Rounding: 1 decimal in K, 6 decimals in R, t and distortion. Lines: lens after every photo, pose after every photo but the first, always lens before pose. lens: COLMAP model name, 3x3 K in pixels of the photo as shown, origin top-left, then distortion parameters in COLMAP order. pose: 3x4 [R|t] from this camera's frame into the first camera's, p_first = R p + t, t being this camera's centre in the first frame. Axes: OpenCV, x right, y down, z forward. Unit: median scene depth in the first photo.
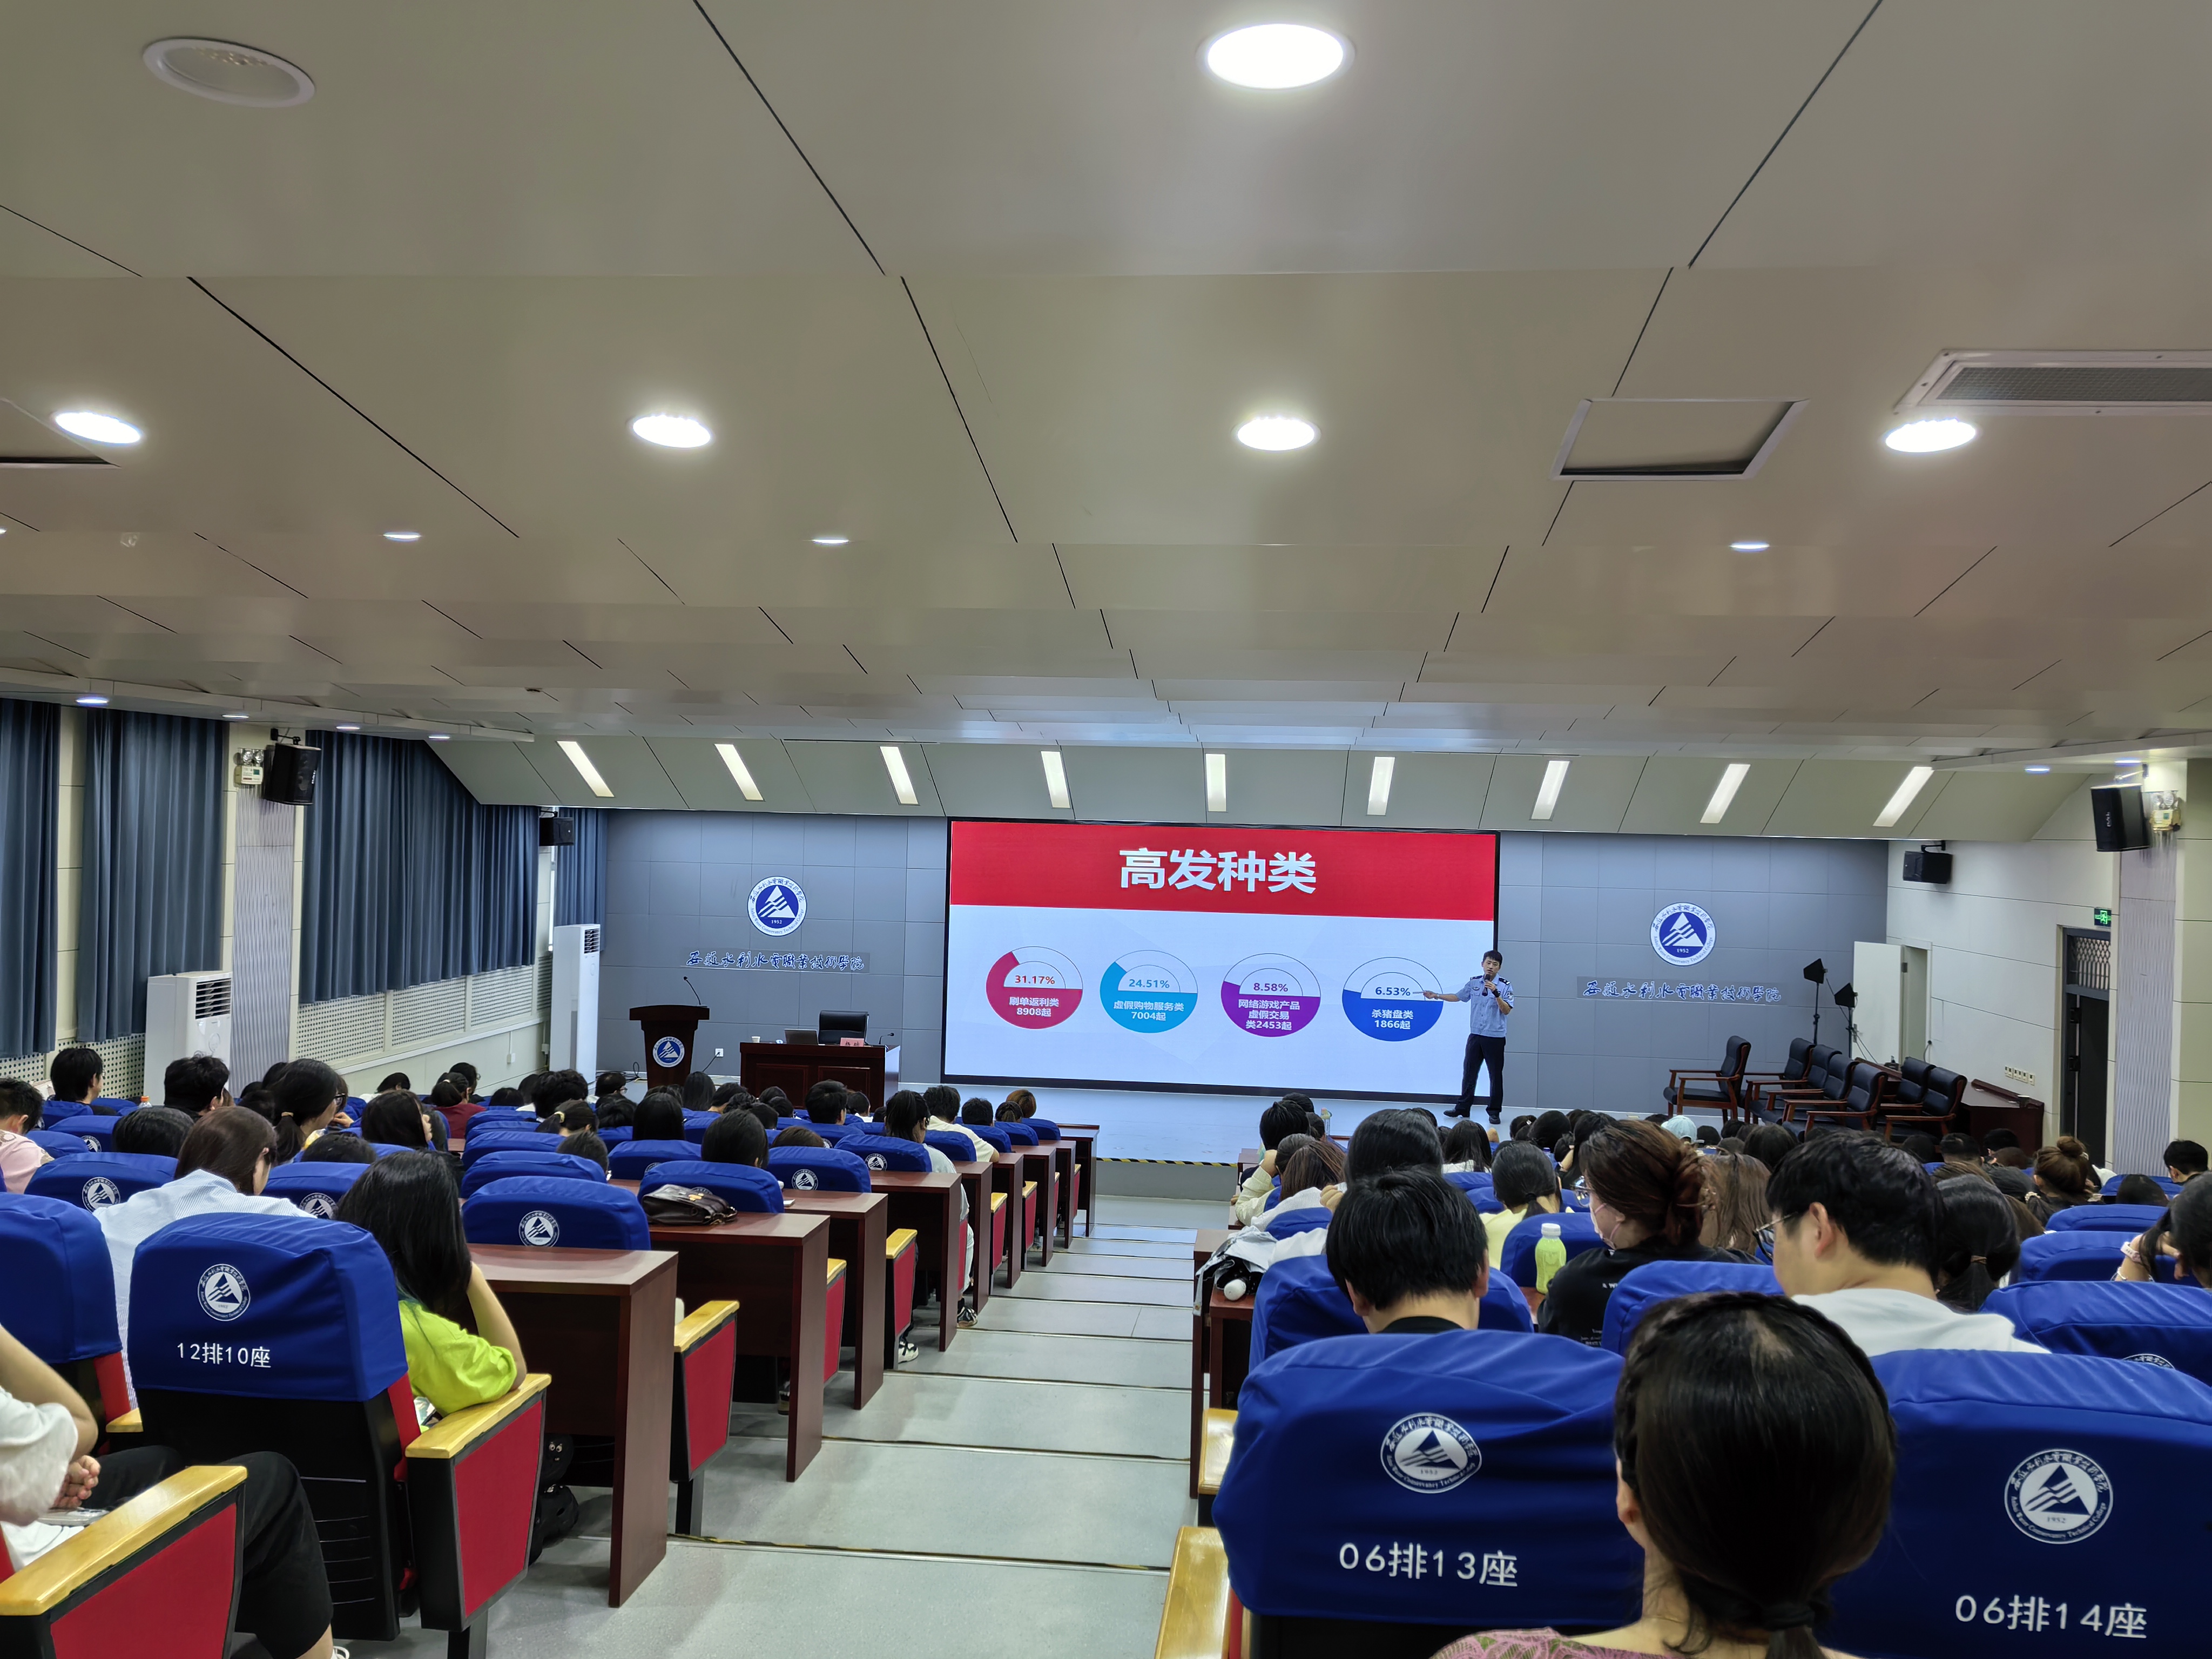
lens RADIAL K [[1734.3, 0, 1106.0], [0, 1734.3, 829.5], [0, 0, 1]] dist [0.076534, -0.099275]
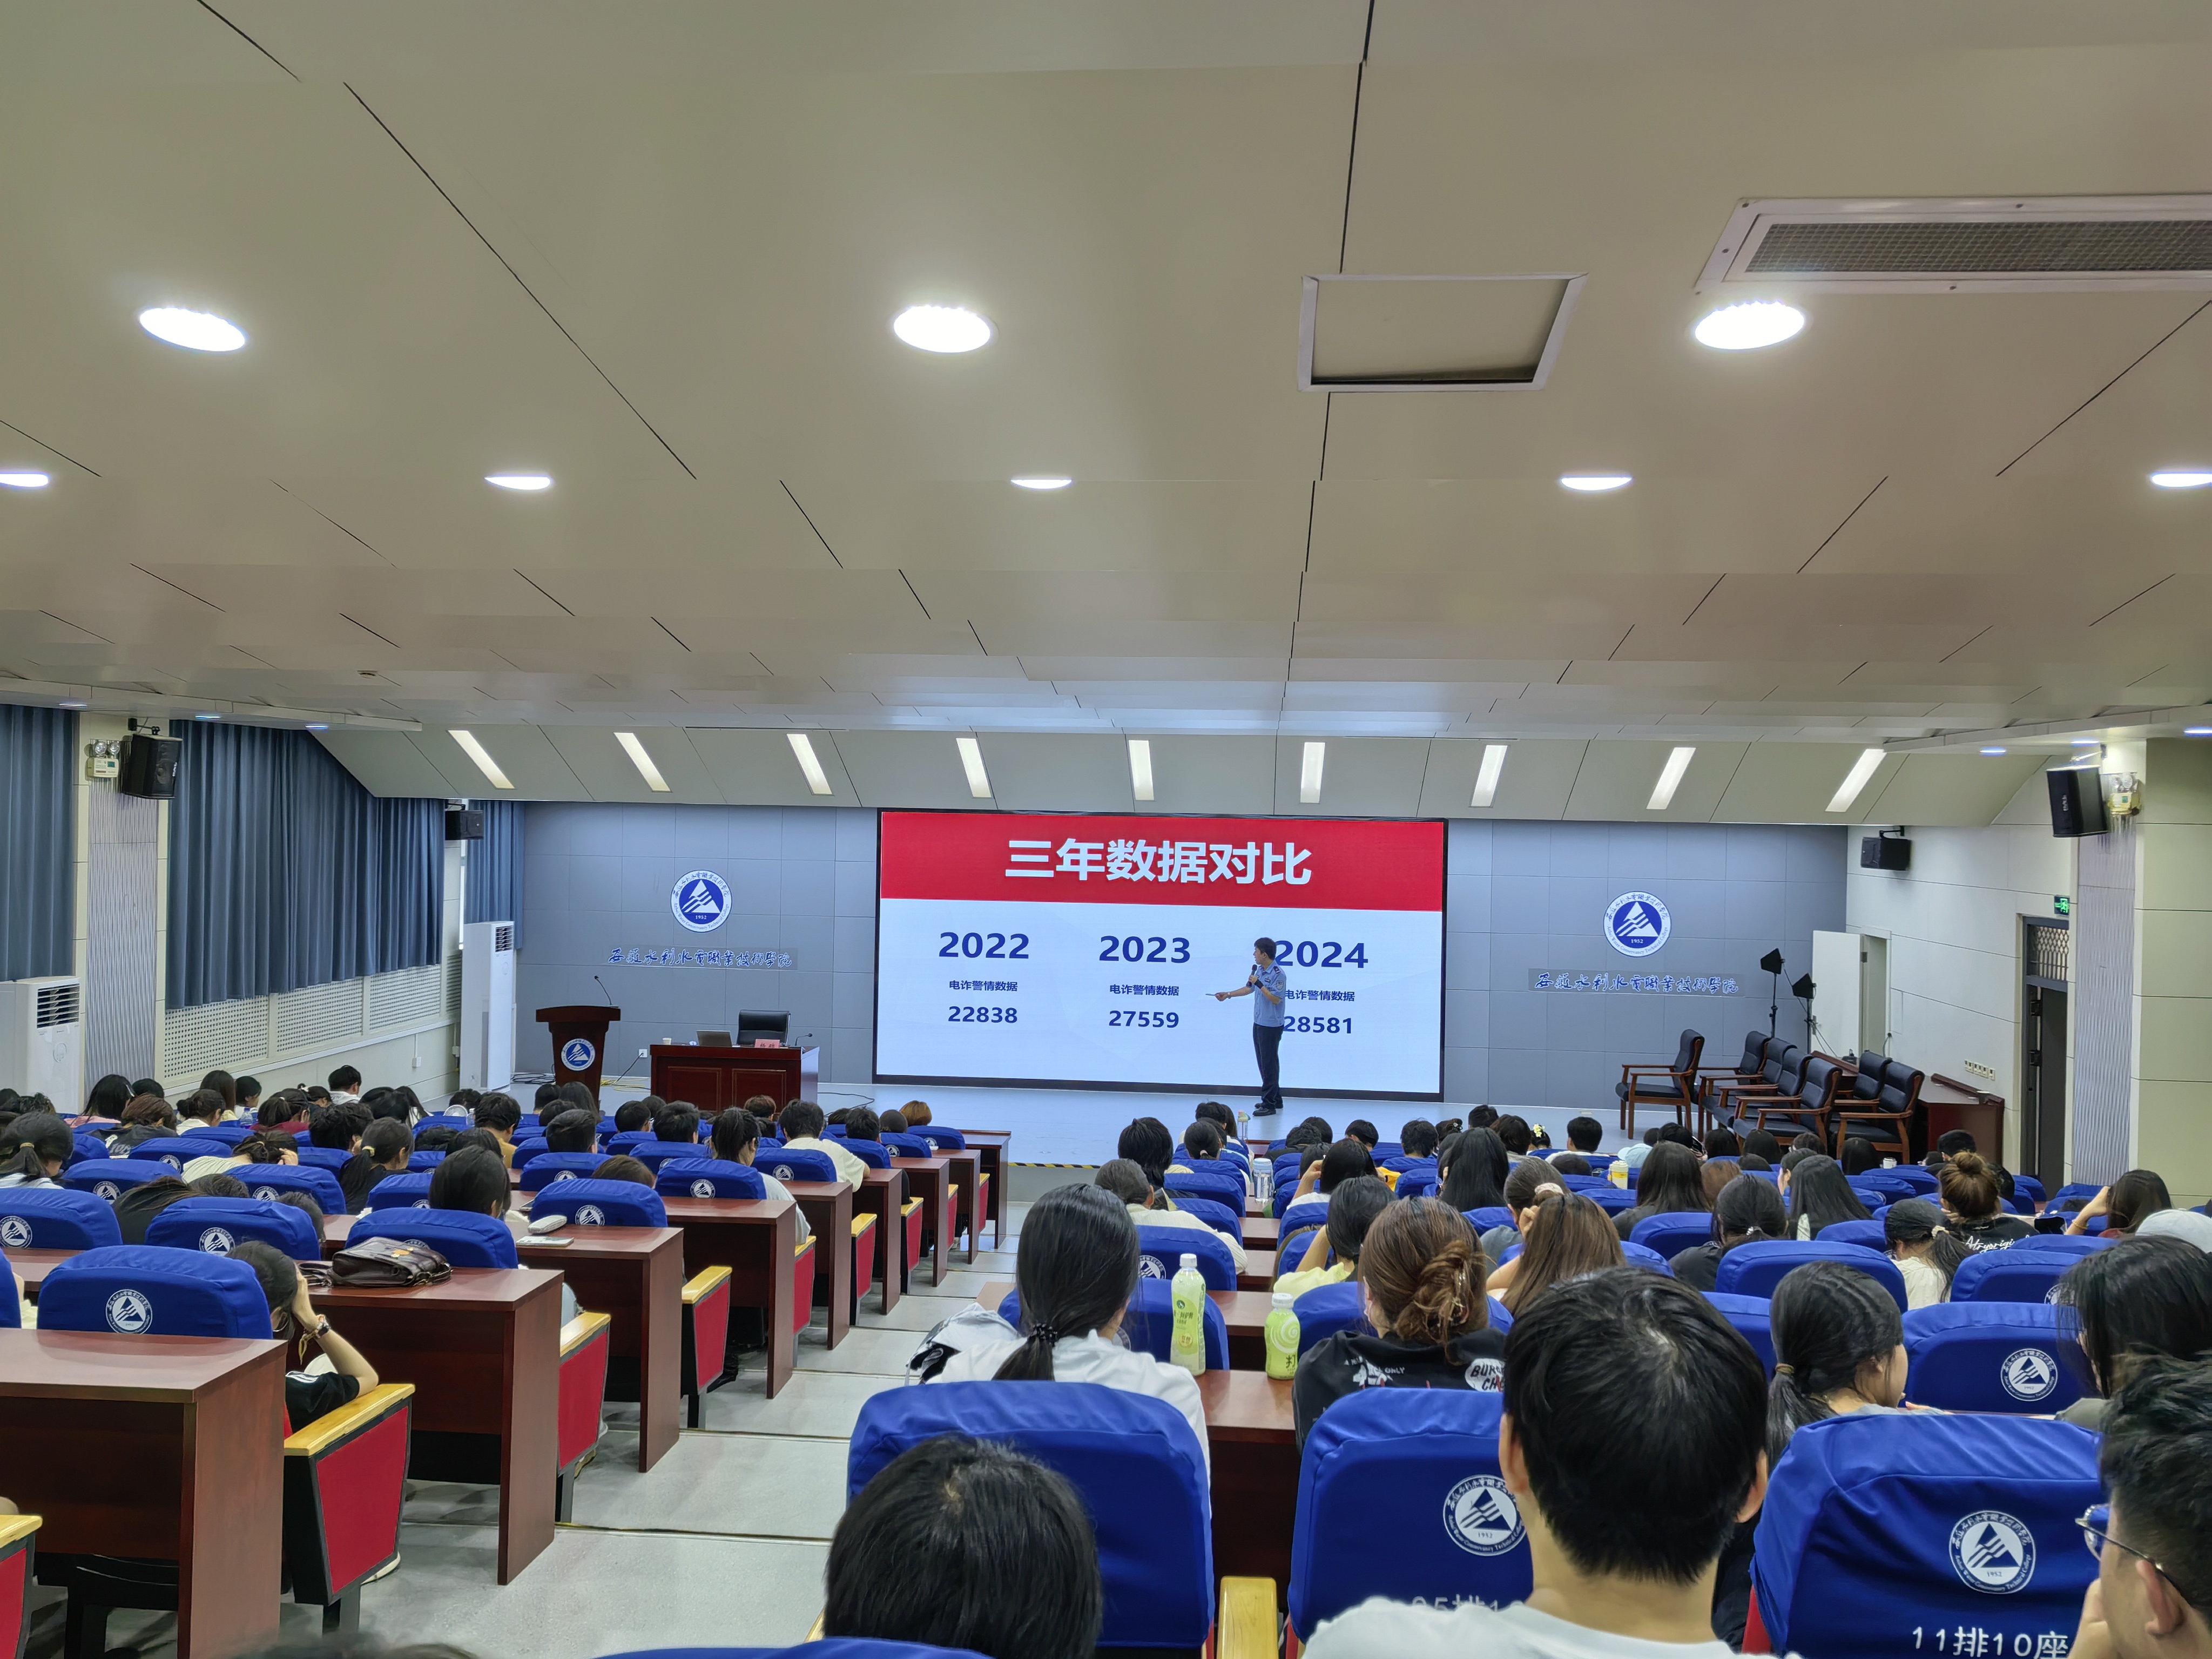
lens RADIAL K [[1734.3, 0, 1106.0], [0, 1734.3, 829.5], [0, 0, 1]] dist [0.076534, -0.099275]
pose [[0.999956, -0.006024, 0.007240, 0.039375], [0.005975, 0.999960, 0.006681, -0.000836], [-0.007280, -0.006637, 0.999951, 0.048044]]
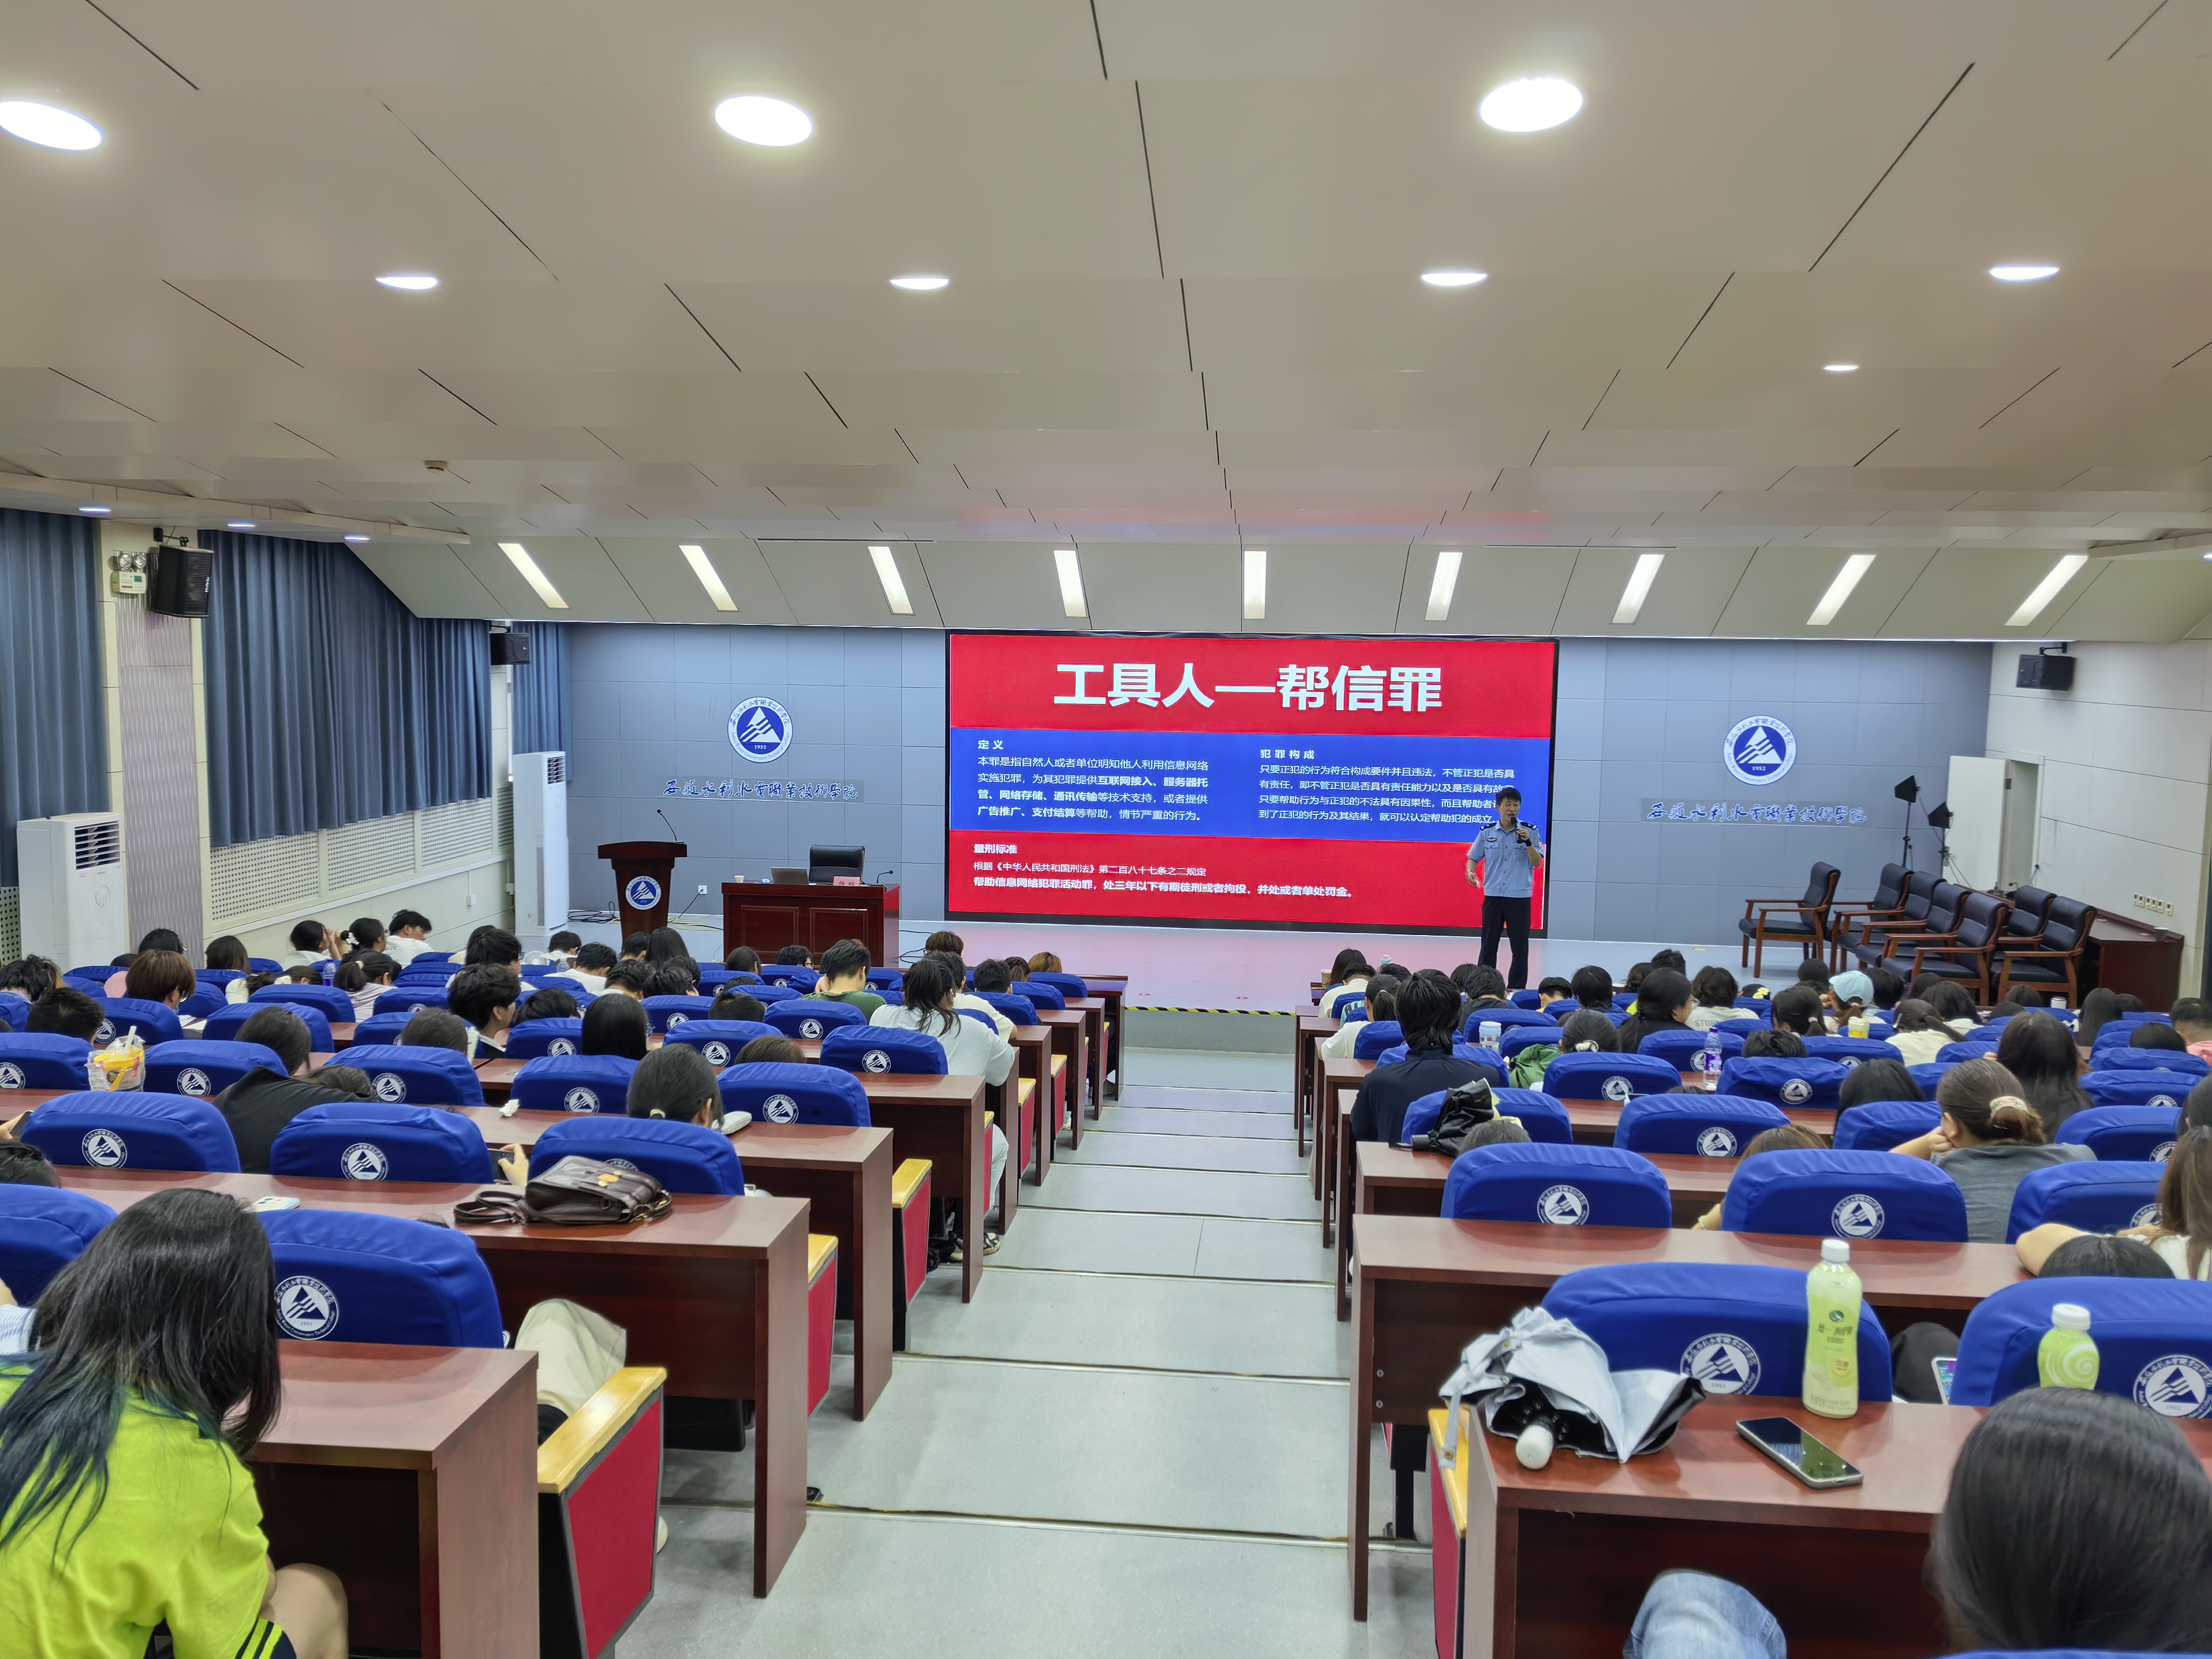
lens RADIAL K [[1734.3, 0, 1106.0], [0, 1734.3, 829.5], [0, 0, 1]] dist [0.076534, -0.099275]
pose [[0.999945, -0.010094, 0.002758, -0.016009], [0.009749, 0.994421, 0.105034, 0.002899], [-0.003803, -0.105002, 0.994465, 0.125389]]
